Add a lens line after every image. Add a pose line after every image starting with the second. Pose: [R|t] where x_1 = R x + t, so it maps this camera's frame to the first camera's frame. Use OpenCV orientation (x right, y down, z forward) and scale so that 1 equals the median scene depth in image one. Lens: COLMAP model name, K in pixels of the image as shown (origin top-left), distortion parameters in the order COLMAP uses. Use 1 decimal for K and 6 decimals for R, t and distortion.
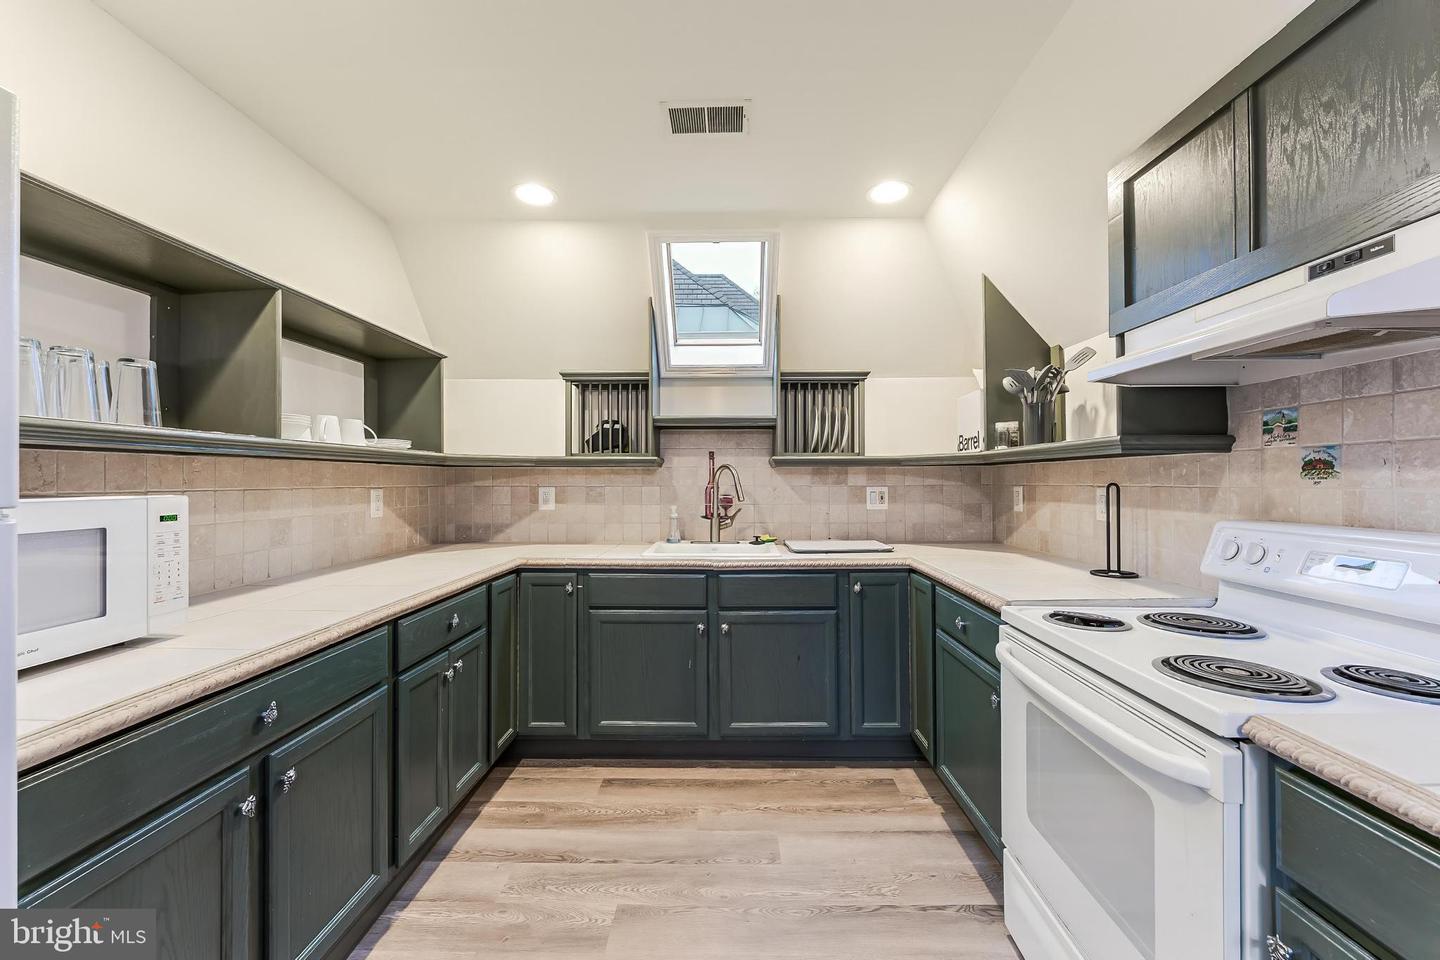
lens RADIAL K [[580.4, 0, 725.0], [0, 580.4, 477.0], [0, 0, 1]] dist [-0.000257, -0.000203]
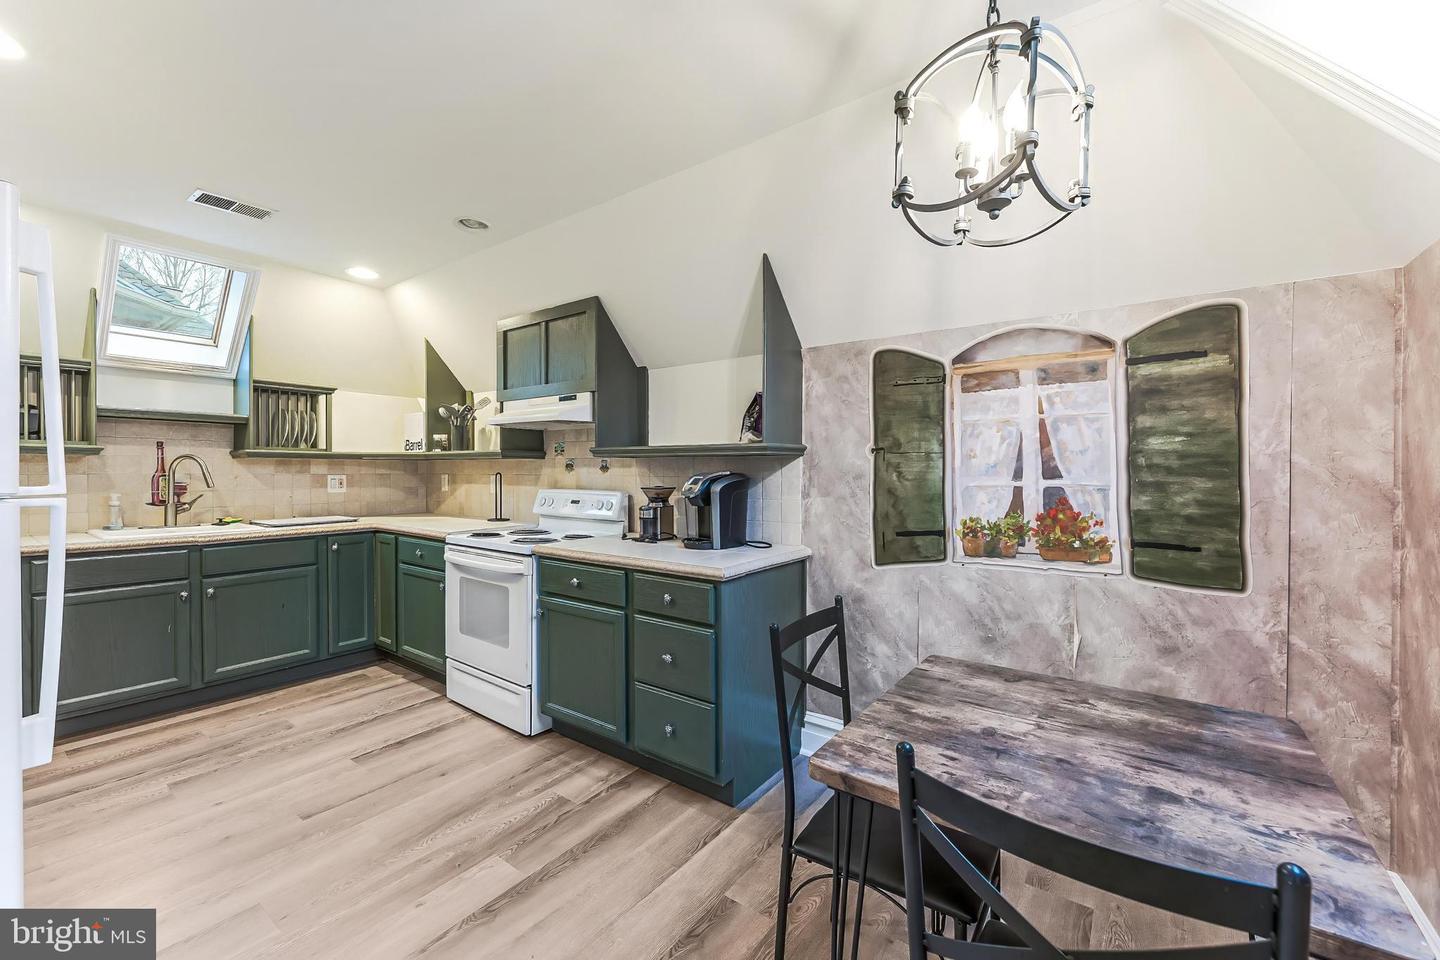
lens RADIAL K [[580.4, 0, 725.0], [0, 580.4, 477.0], [0, 0, 1]] dist [-0.000257, -0.000203]
pose [[0.579060, -0.003207, 0.815279, -0.367496], [-0.011572, 0.999859, 0.012152, -0.005718], [-0.815203, -0.016471, 0.578941, -0.573529]]
